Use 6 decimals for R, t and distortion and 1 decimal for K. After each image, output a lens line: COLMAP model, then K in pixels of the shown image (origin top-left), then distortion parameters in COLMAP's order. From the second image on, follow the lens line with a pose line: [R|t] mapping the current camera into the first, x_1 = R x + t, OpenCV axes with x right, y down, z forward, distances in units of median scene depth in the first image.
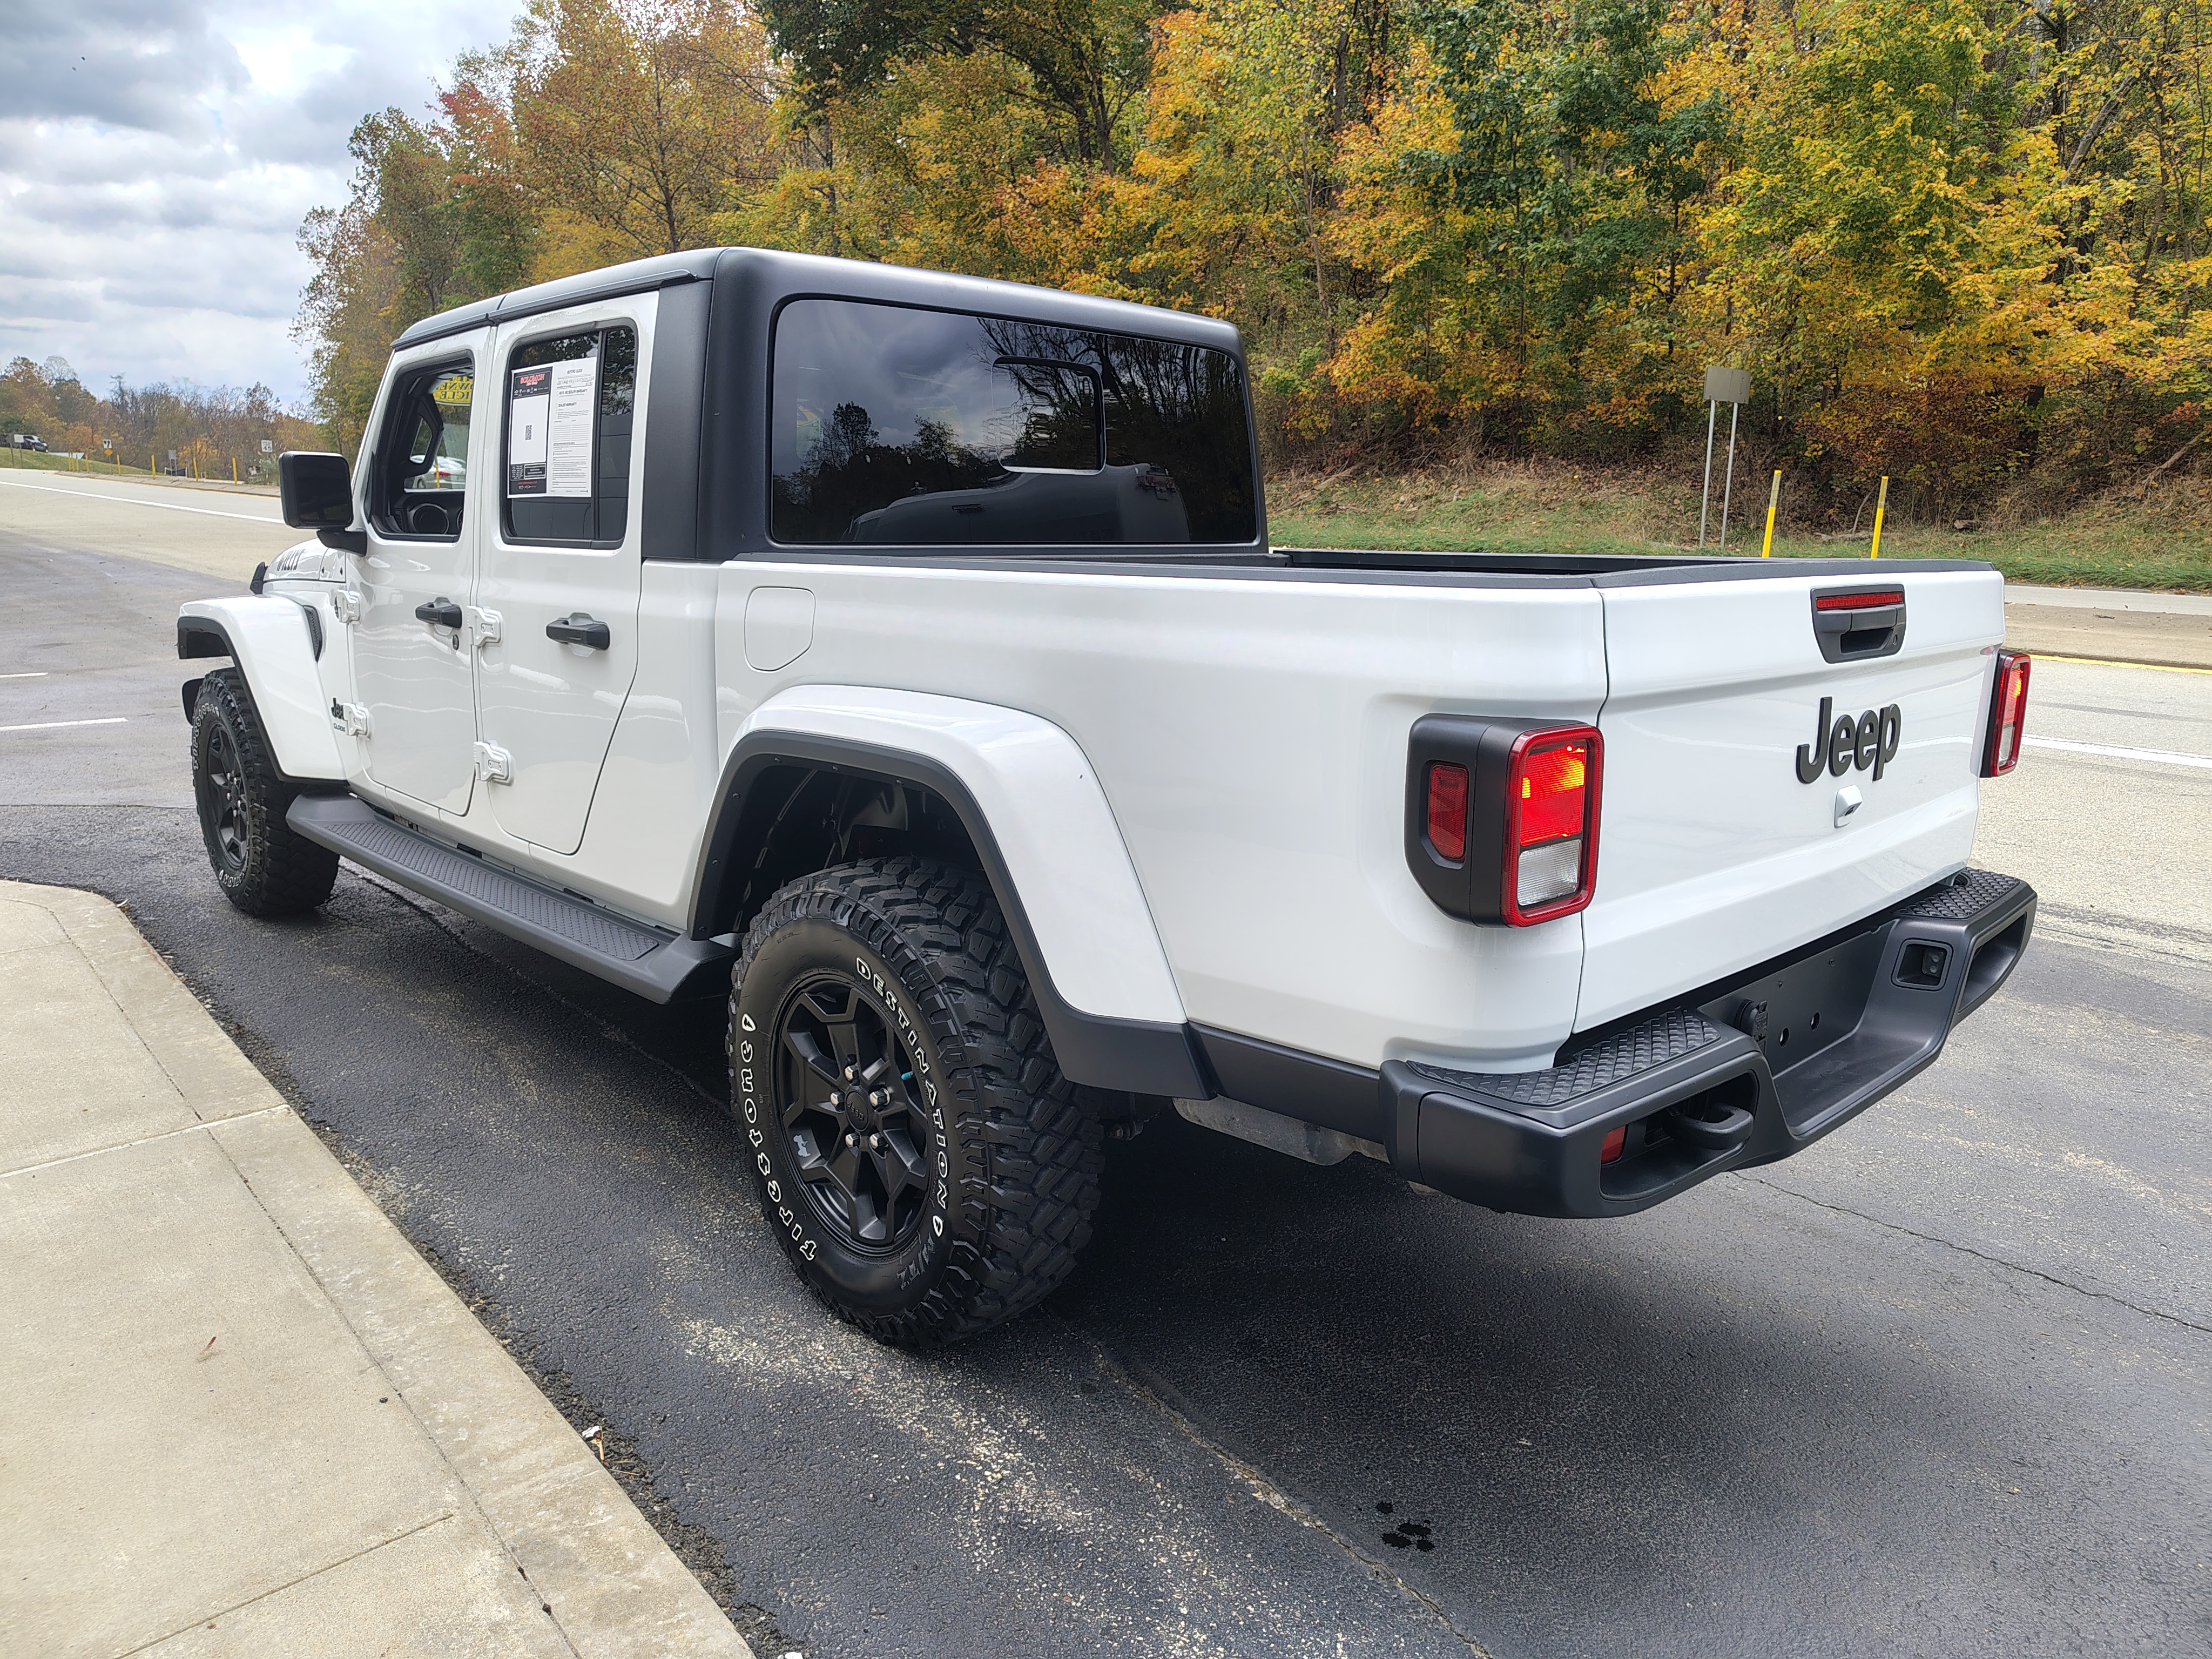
lens RADIAL K [[1534.0, 0, 1103.4], [0, 1534.0, 822.3], [0, 0, 1]] dist [0.040870, -0.043373]
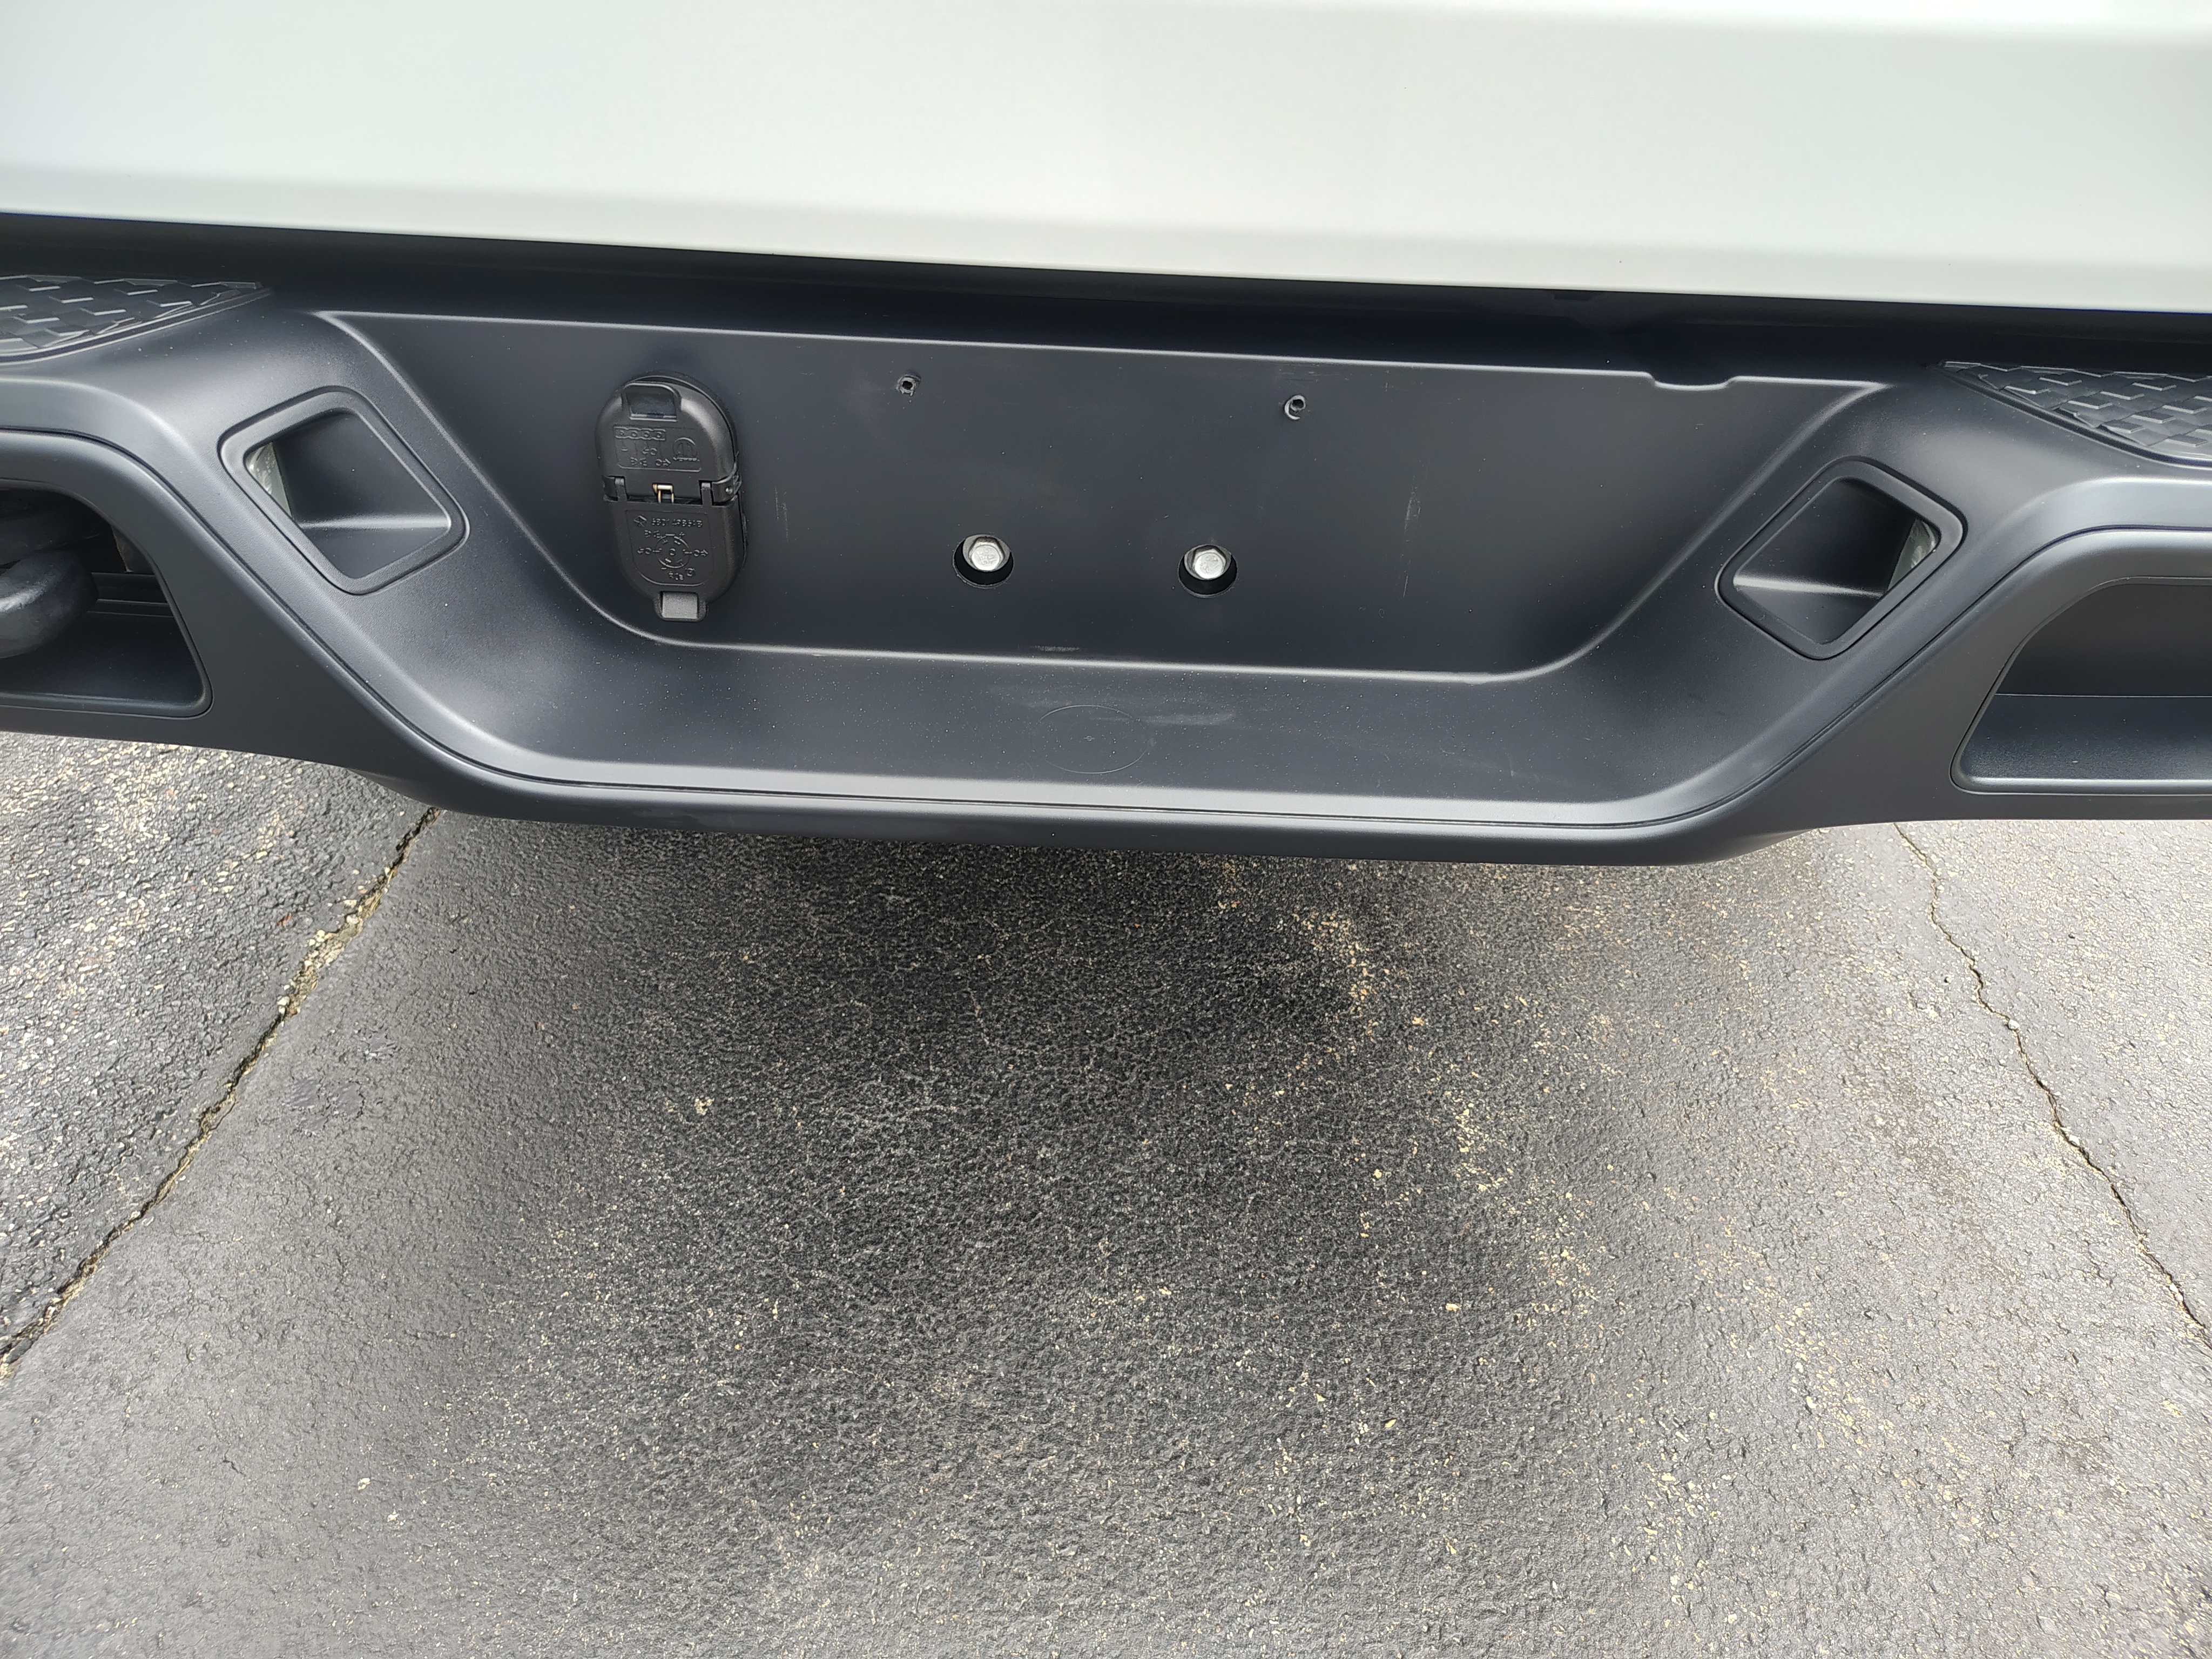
lens RADIAL K [[1556.7, 0, 1106.0], [0, 1556.7, 829.5], [0, 0, 1]] dist [0.060725, -0.088980]
pose [[0.701151, 0.443964, -0.557928, 0.450602], [-0.170720, 0.864264, 0.473183, 0.015349], [0.692274, -0.236523, 0.681773, 0.516200]]
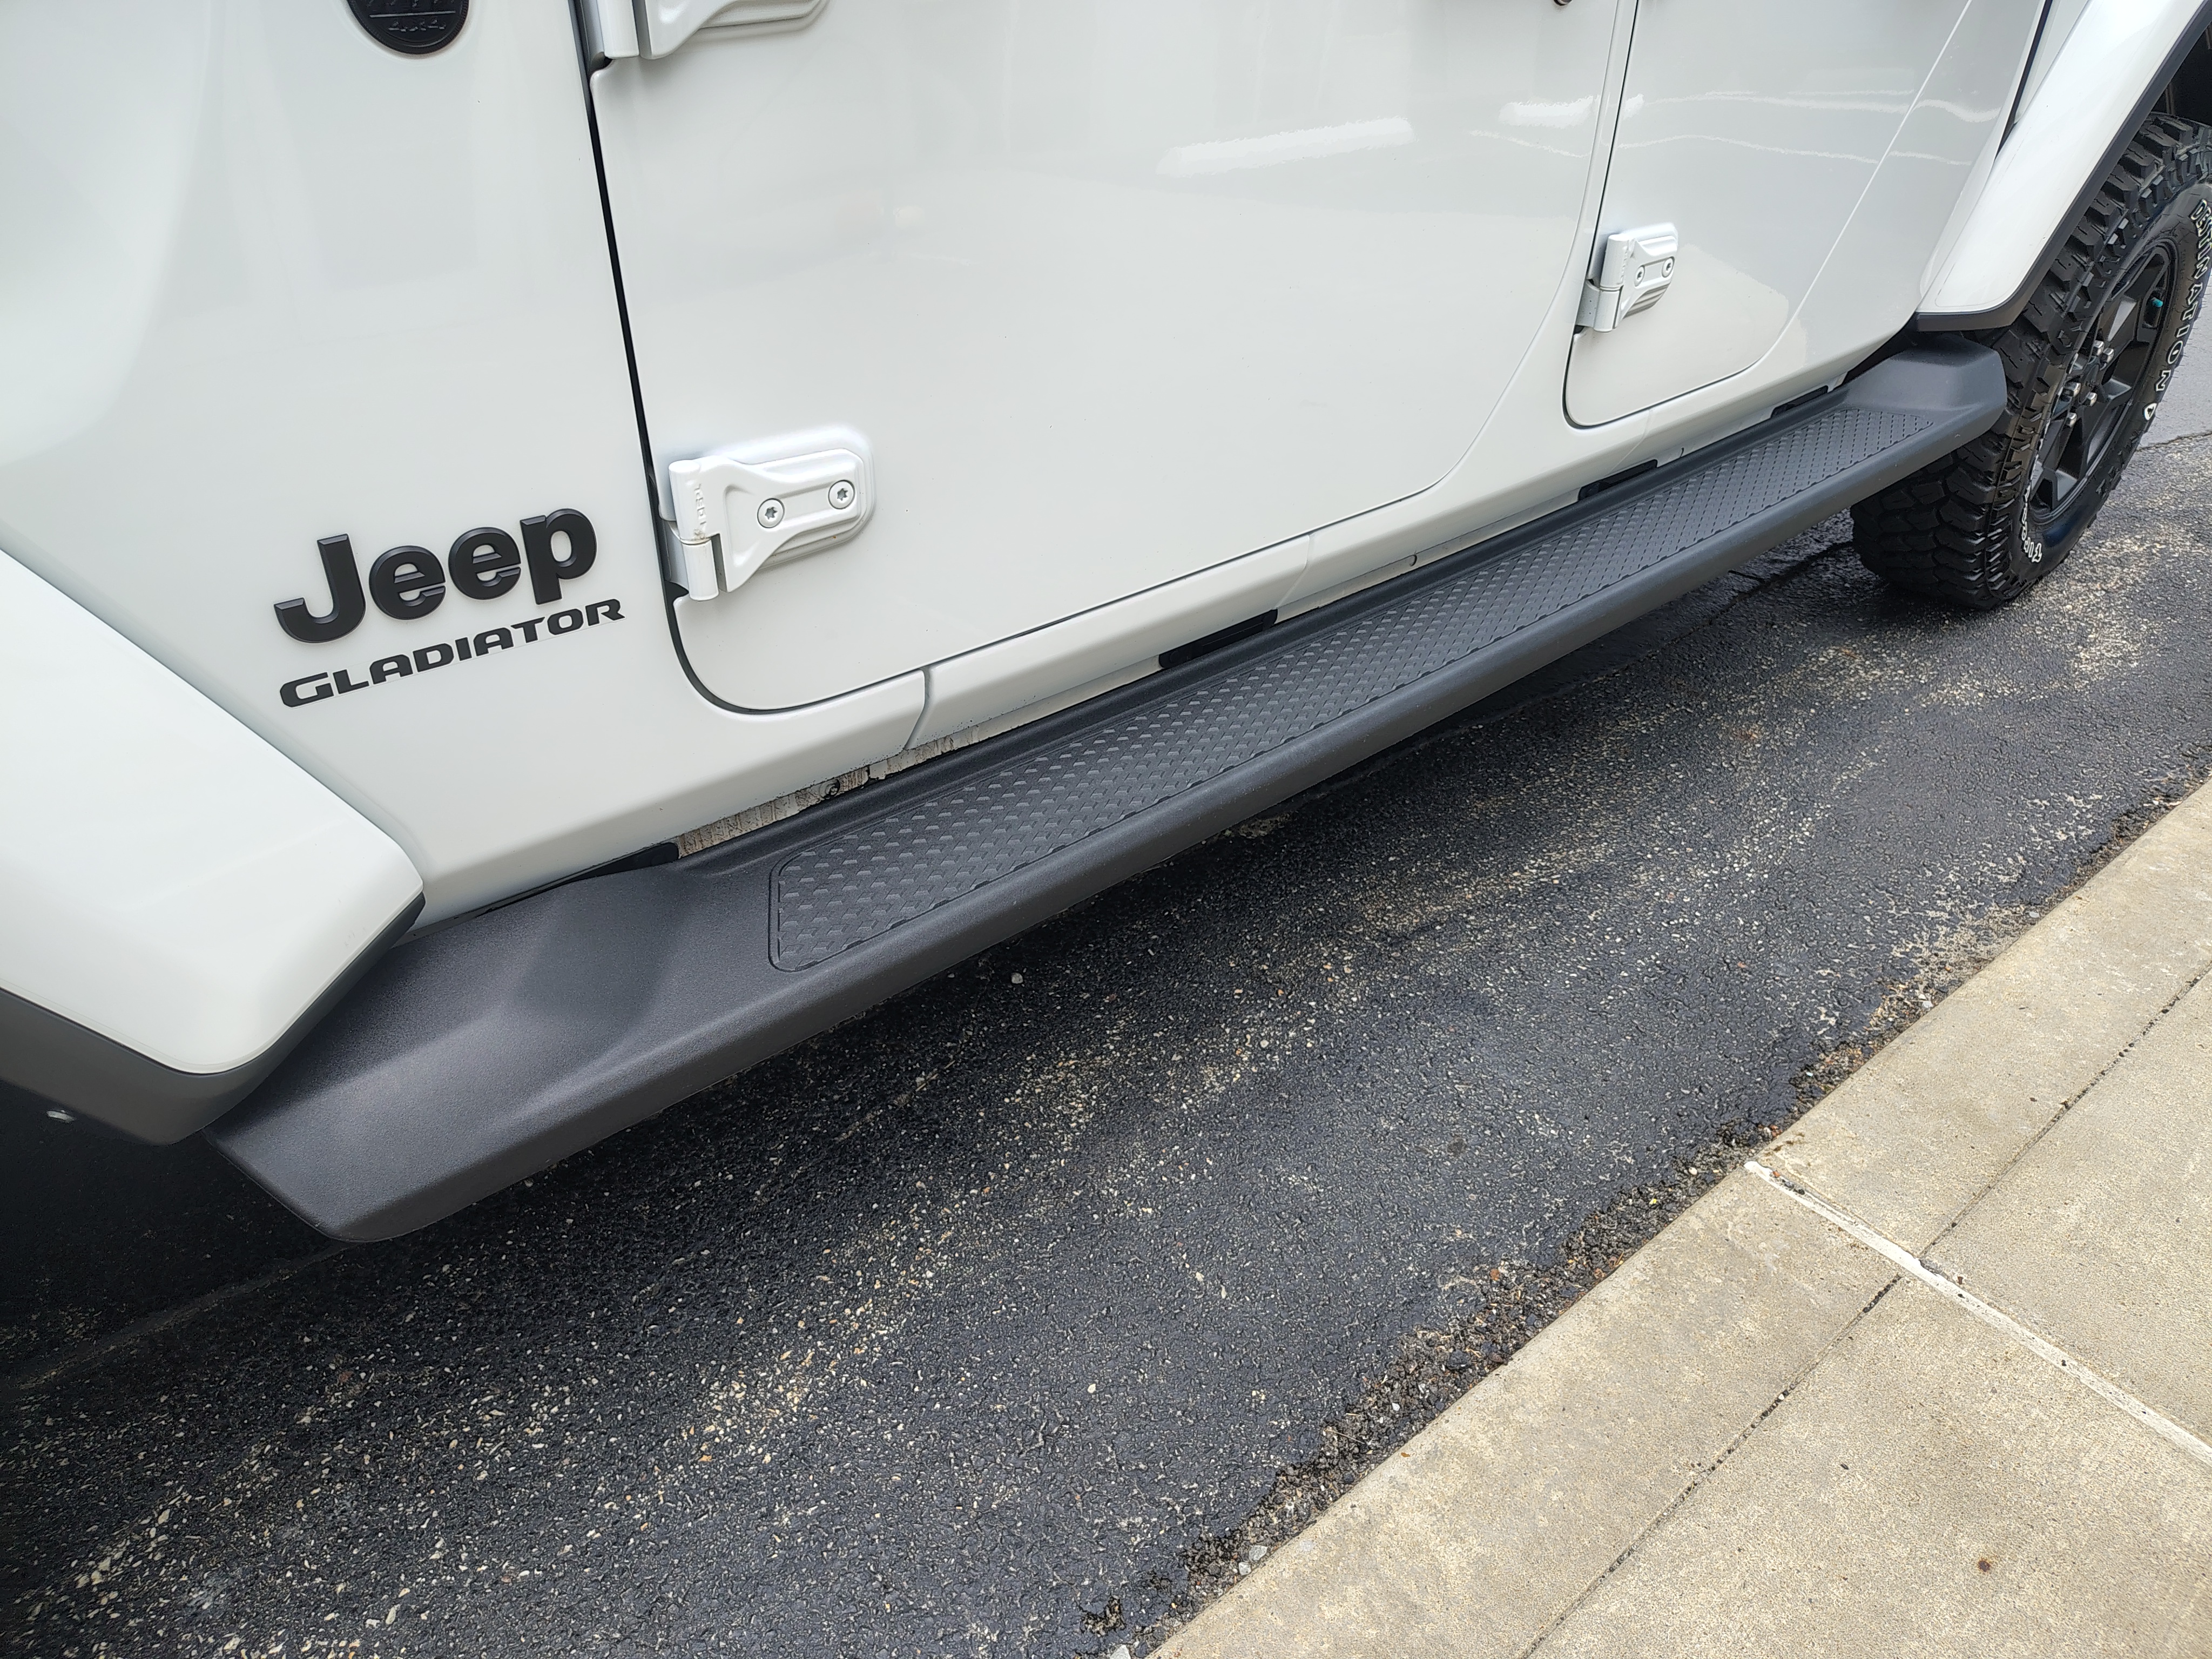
lens RADIAL K [[1534.0, 0, 1103.4], [0, 1534.0, 822.3], [0, 0, 1]] dist [0.040870, -0.043373]
pose [[0.019274, -0.556749, 0.830457, -0.896414], [0.171427, 0.820151, 0.545861, -0.185423], [-0.985008, 0.131842, 0.111249, 1.185649]]
